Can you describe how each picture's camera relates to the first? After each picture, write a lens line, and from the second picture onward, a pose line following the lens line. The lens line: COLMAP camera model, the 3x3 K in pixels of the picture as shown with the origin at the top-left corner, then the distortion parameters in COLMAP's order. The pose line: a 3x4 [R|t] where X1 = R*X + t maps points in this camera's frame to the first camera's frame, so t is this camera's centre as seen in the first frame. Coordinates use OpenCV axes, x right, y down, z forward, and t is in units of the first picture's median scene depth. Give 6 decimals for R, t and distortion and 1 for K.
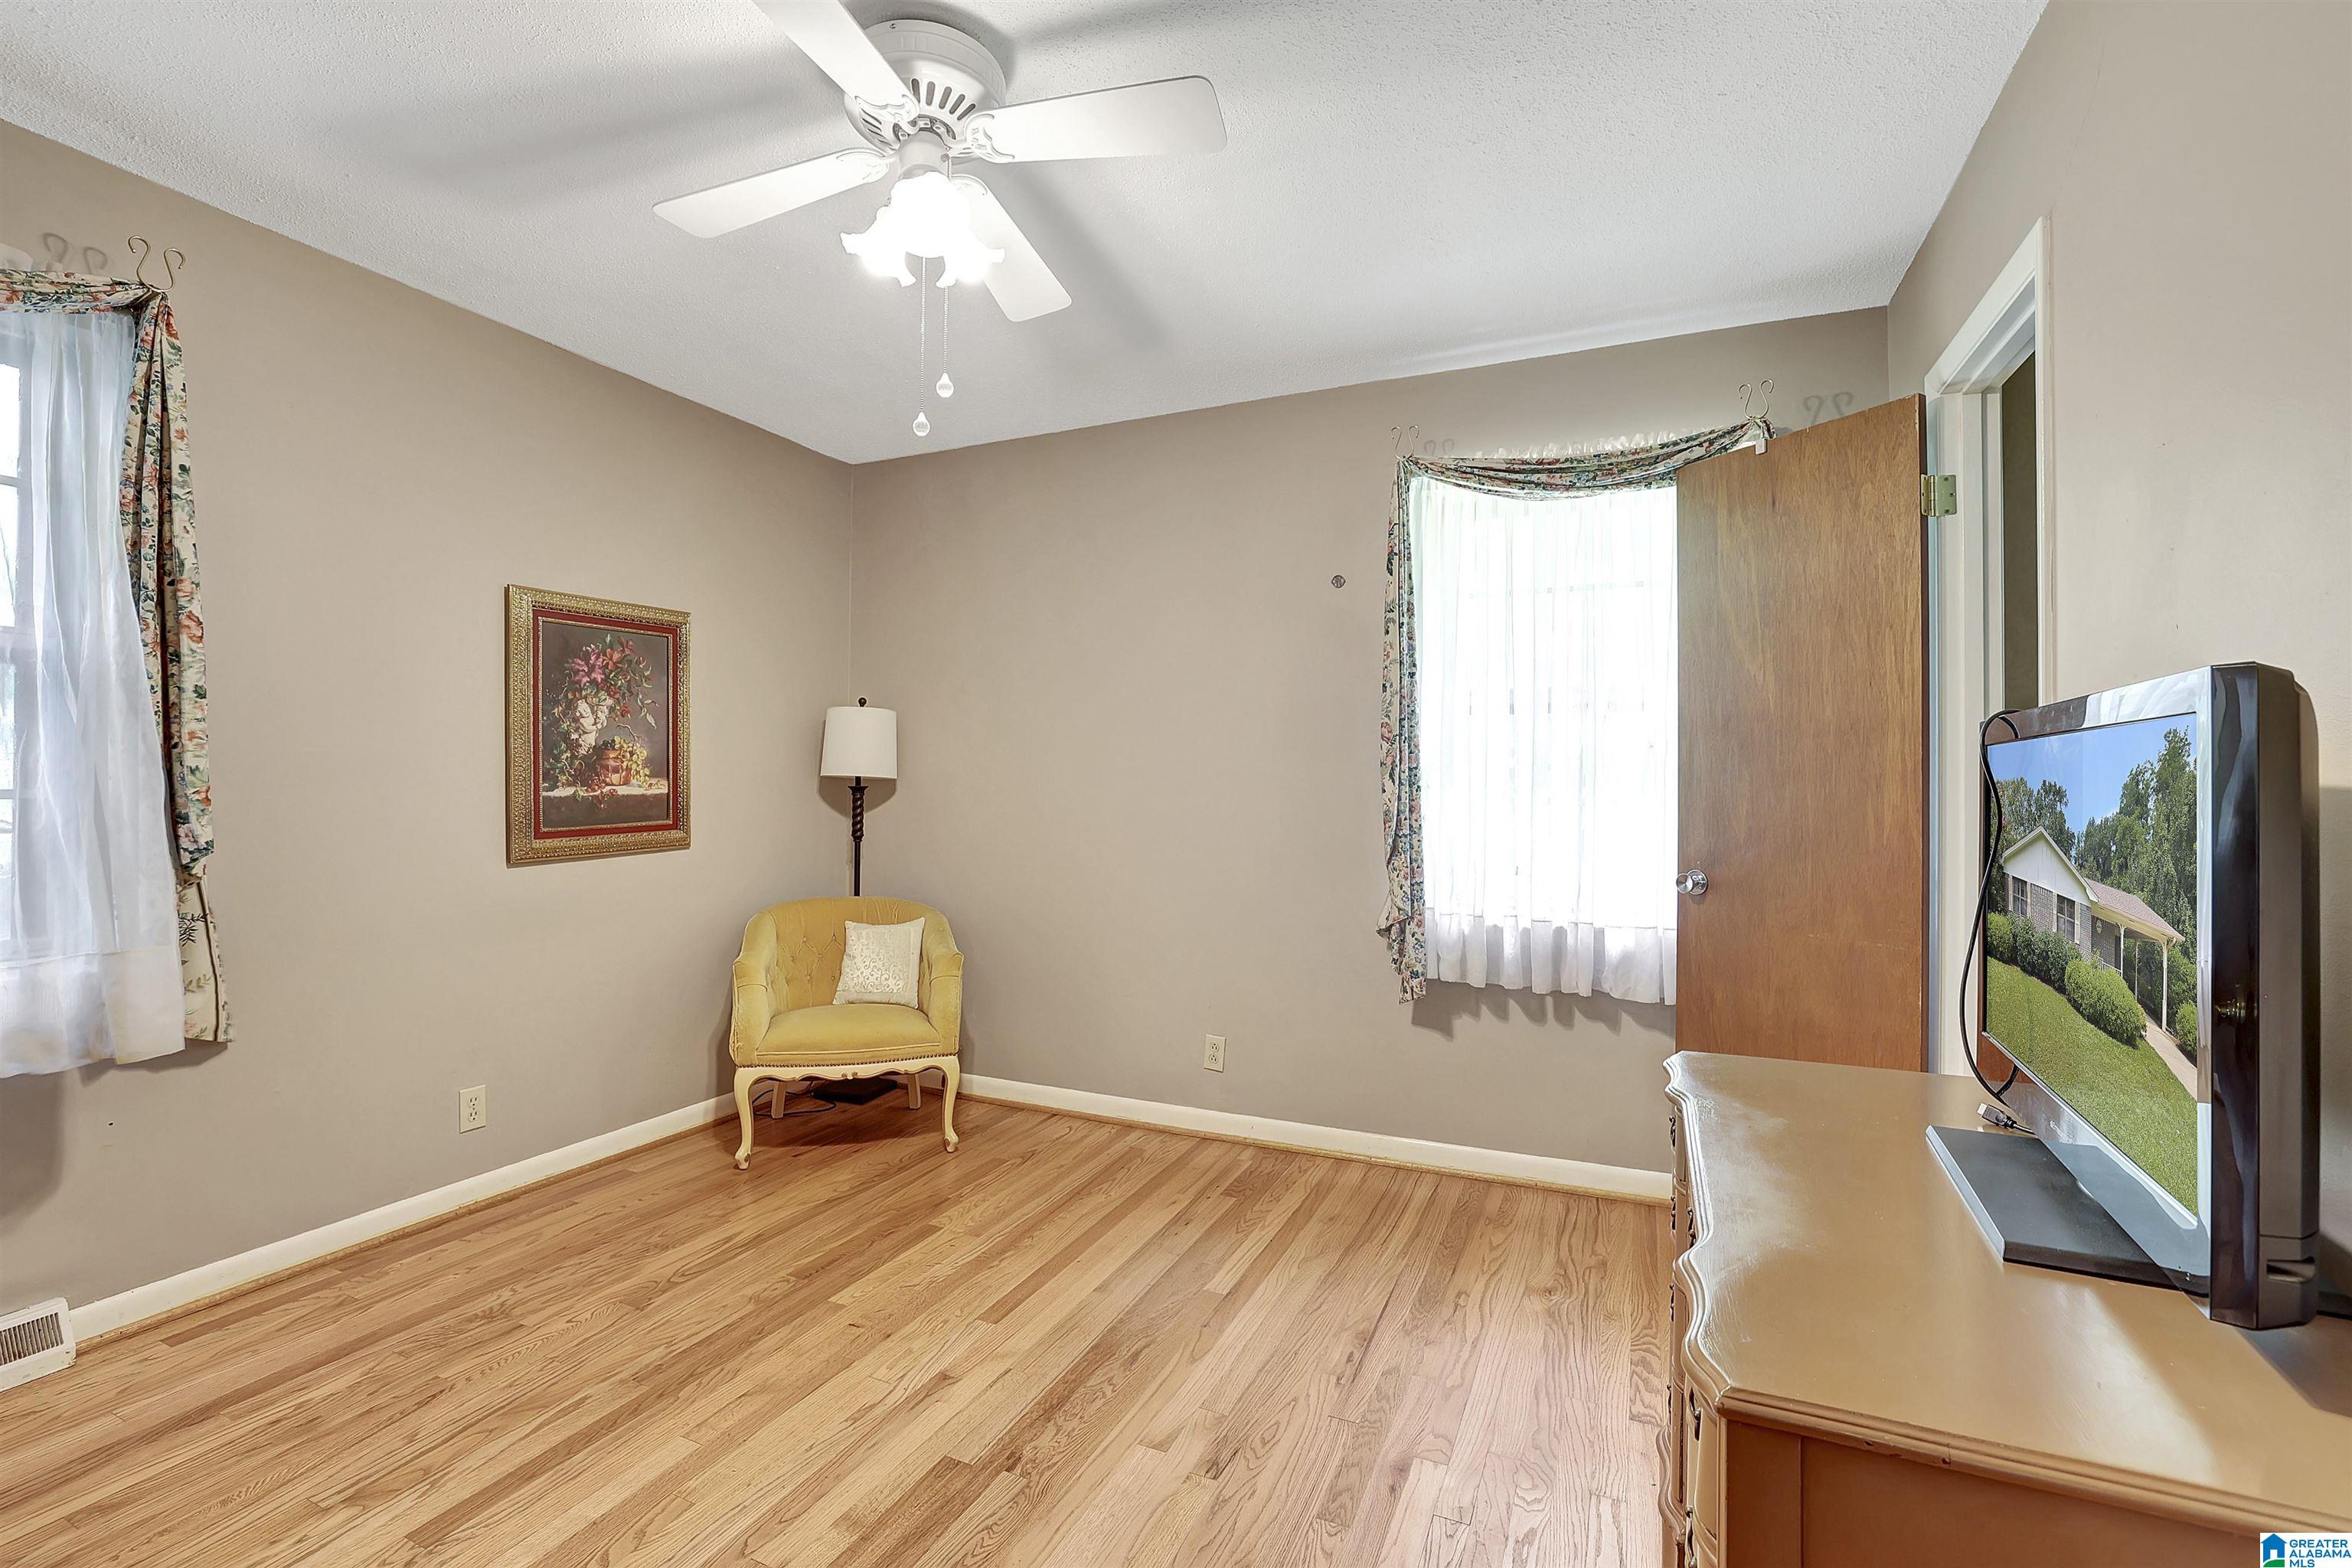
lens RADIAL K [[1003.2, 0, 1165.6], [0, 1003.2, 781.2], [0, 0, 1]] dist [-0.049810, 0.017625]
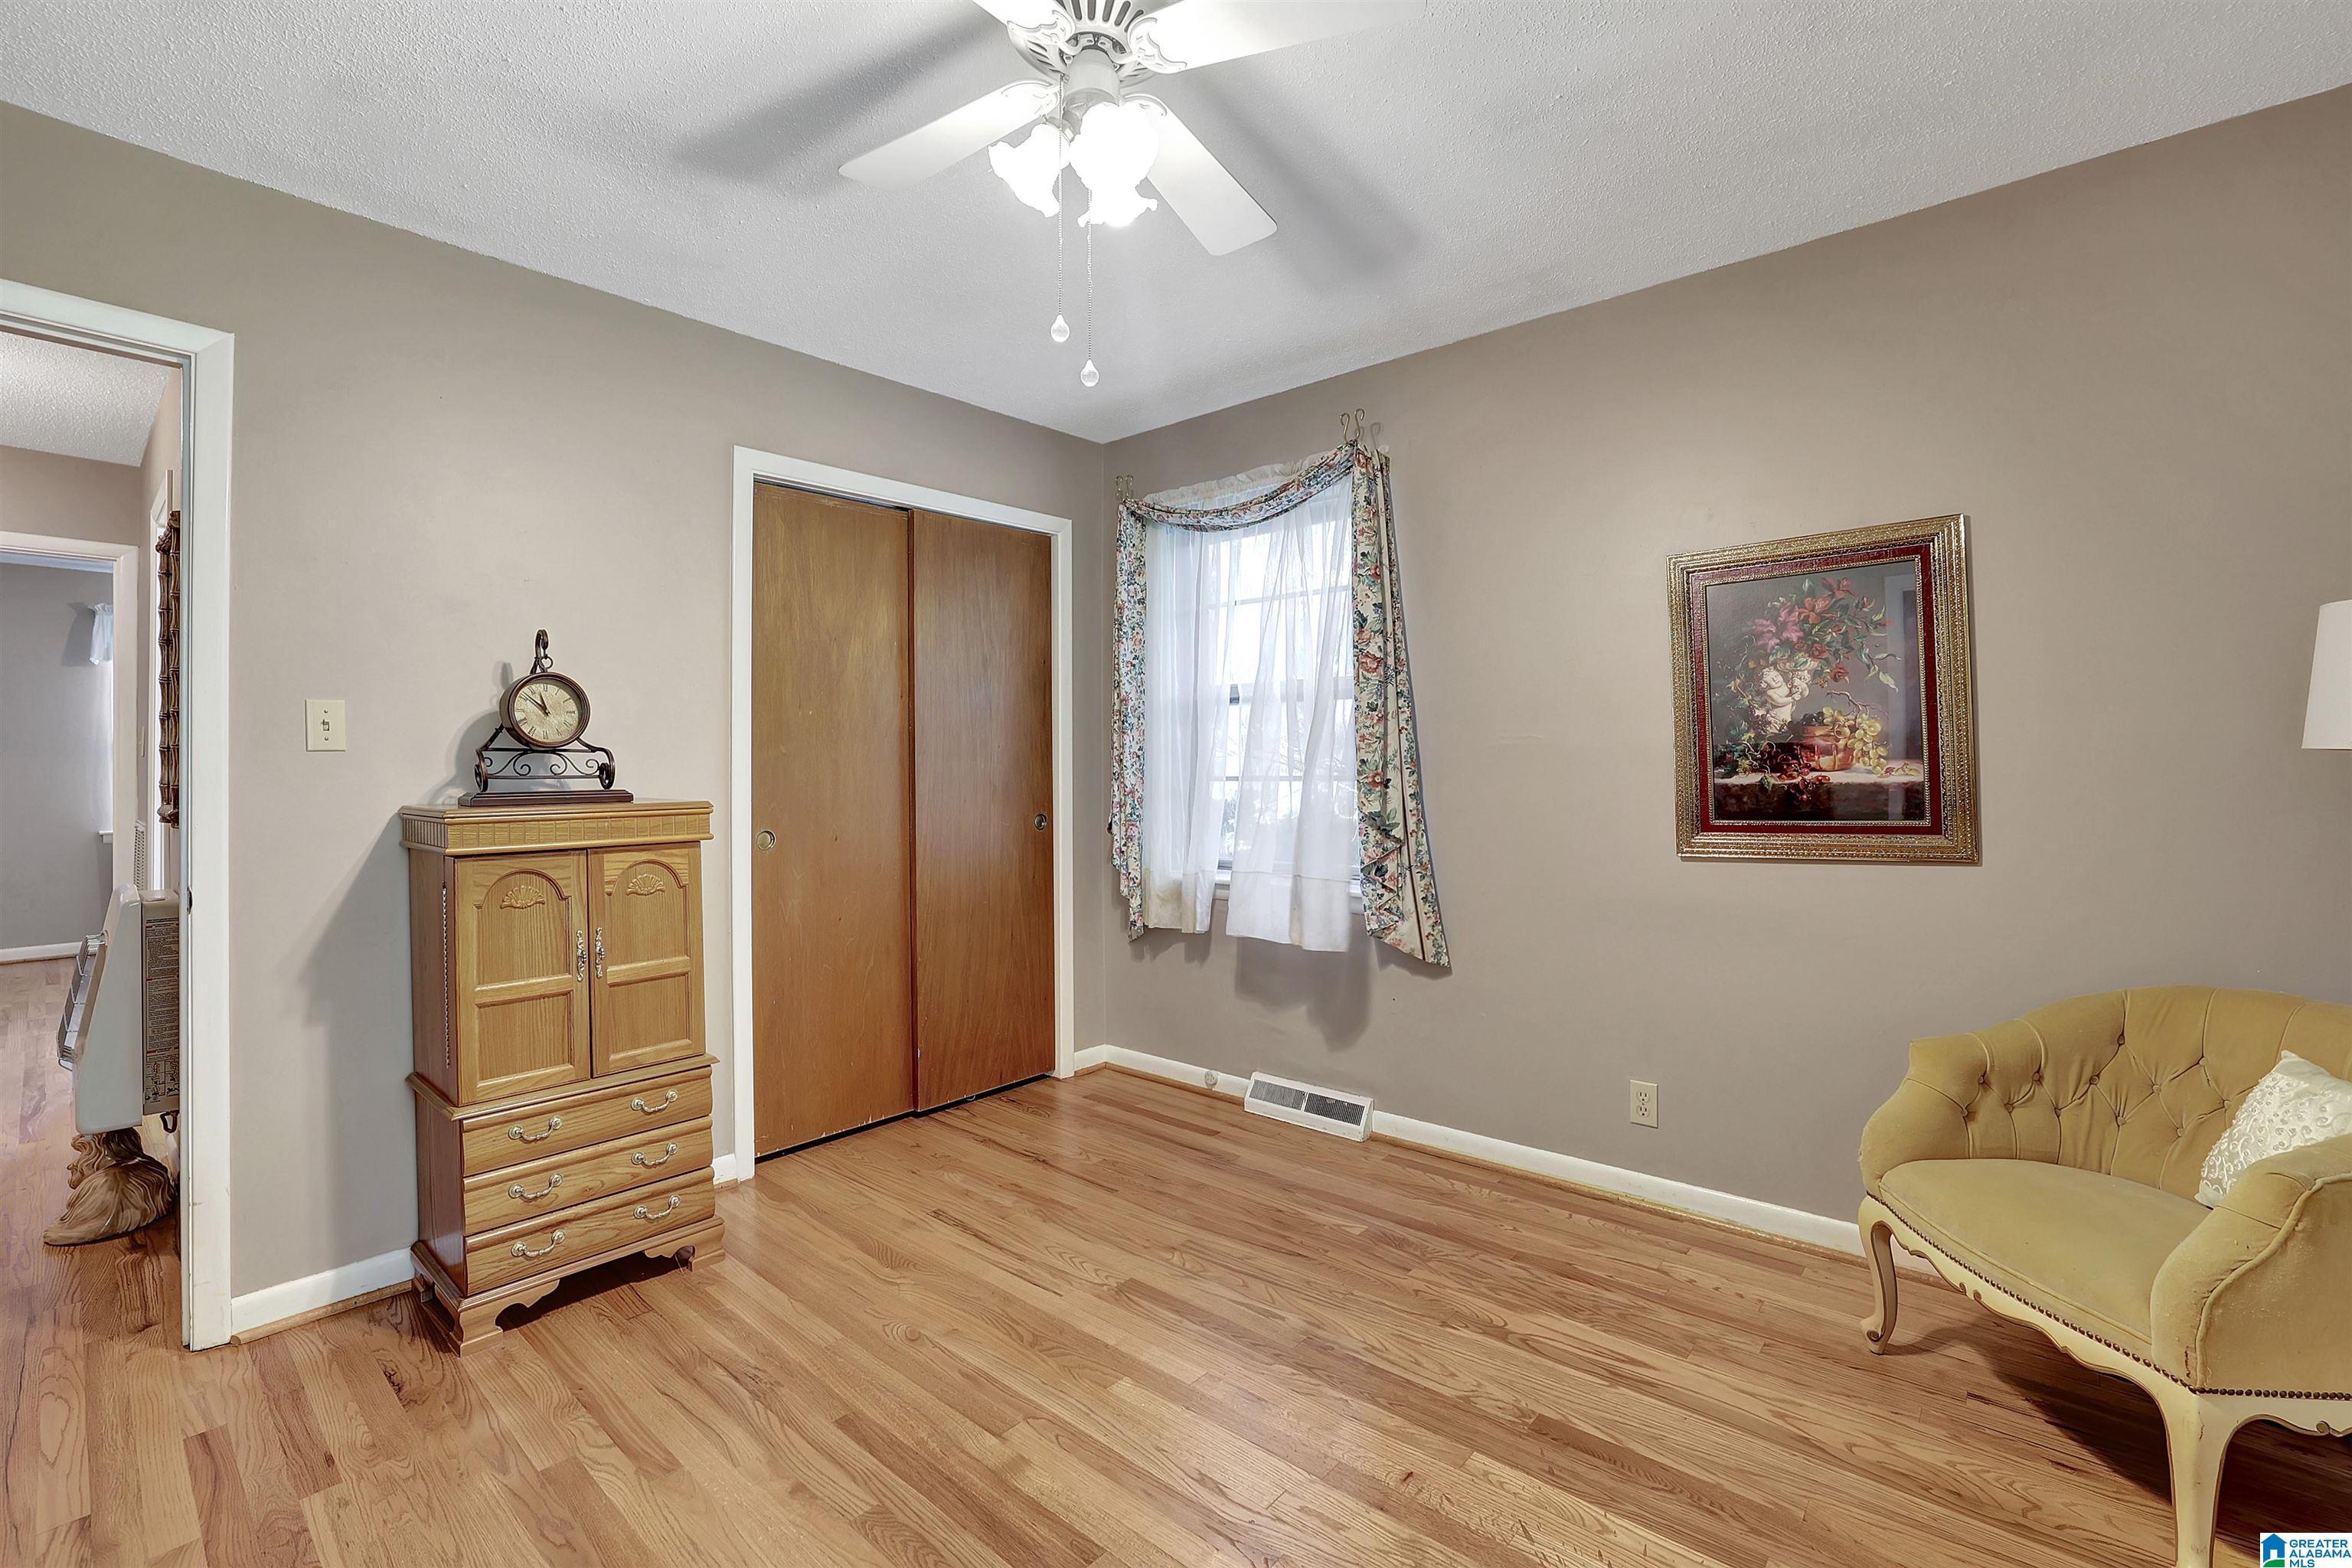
lens RADIAL K [[1003.2, 0, 1165.6], [0, 1003.2, 781.2], [0, 0, 1]] dist [-0.049810, 0.017625]
pose [[-0.264059, 0.005972, -0.964488, 0.334265], [0.005574, 0.999974, 0.004666, 0.005800], [0.964490, -0.004144, -0.264086, 0.736215]]
